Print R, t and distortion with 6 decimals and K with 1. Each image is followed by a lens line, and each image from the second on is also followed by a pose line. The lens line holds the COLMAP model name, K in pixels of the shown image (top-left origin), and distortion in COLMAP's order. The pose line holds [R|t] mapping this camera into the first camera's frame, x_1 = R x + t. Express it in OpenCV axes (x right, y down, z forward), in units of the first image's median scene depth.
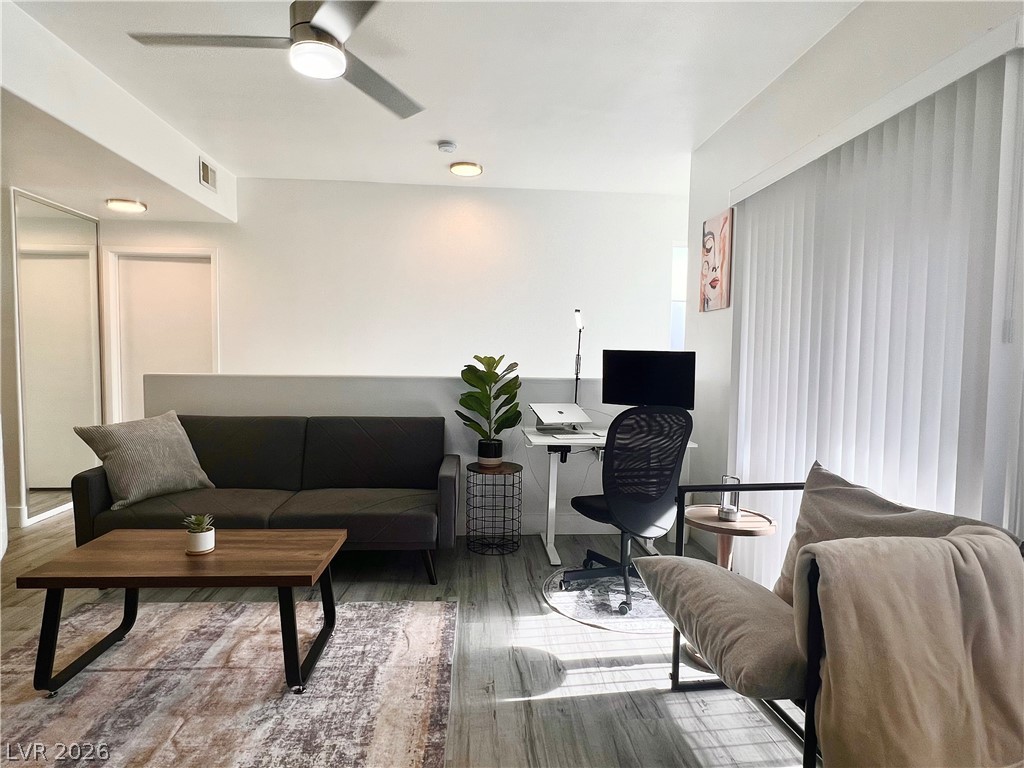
lens RADIAL K [[584.0, 0, 509.4], [0, 584.0, 389.1], [0, 0, 1]] dist [0.000641, 0.000894]
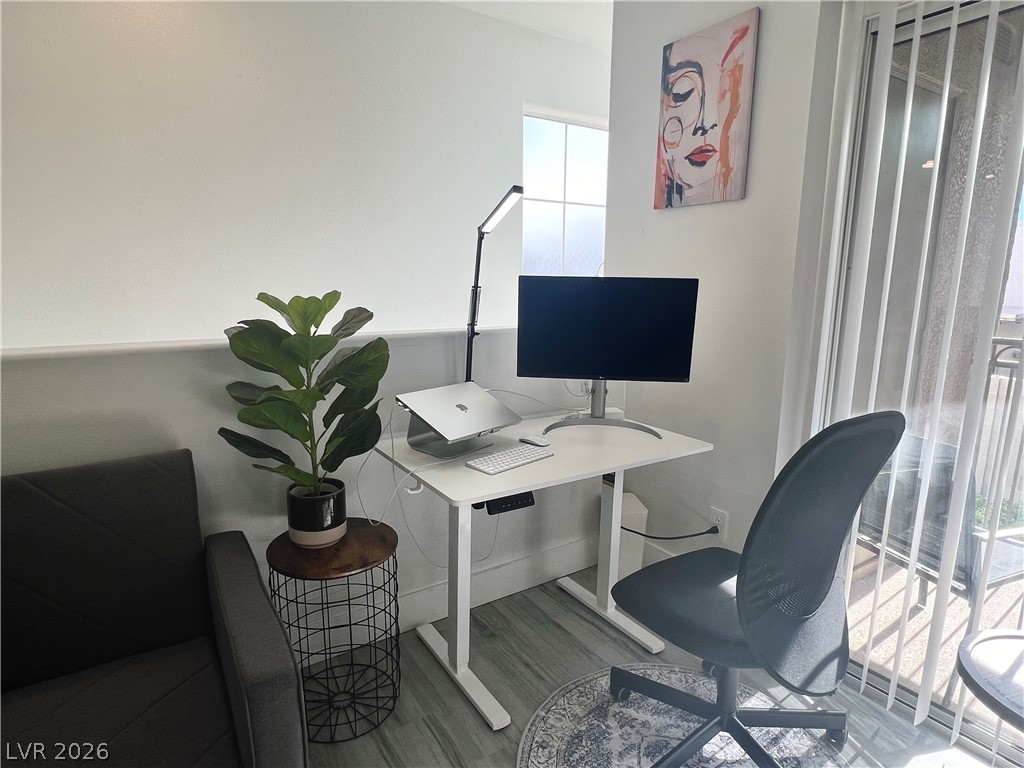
lens RADIAL K [[584.0, 0, 509.4], [0, 584.0, 389.1], [0, 0, 1]] dist [0.000641, 0.000894]
pose [[0.876607, -0.102046, 0.470262, -0.105034], [0.036179, 0.988466, 0.147056, -0.045338], [-0.479845, -0.111897, 0.870188, 0.553464]]
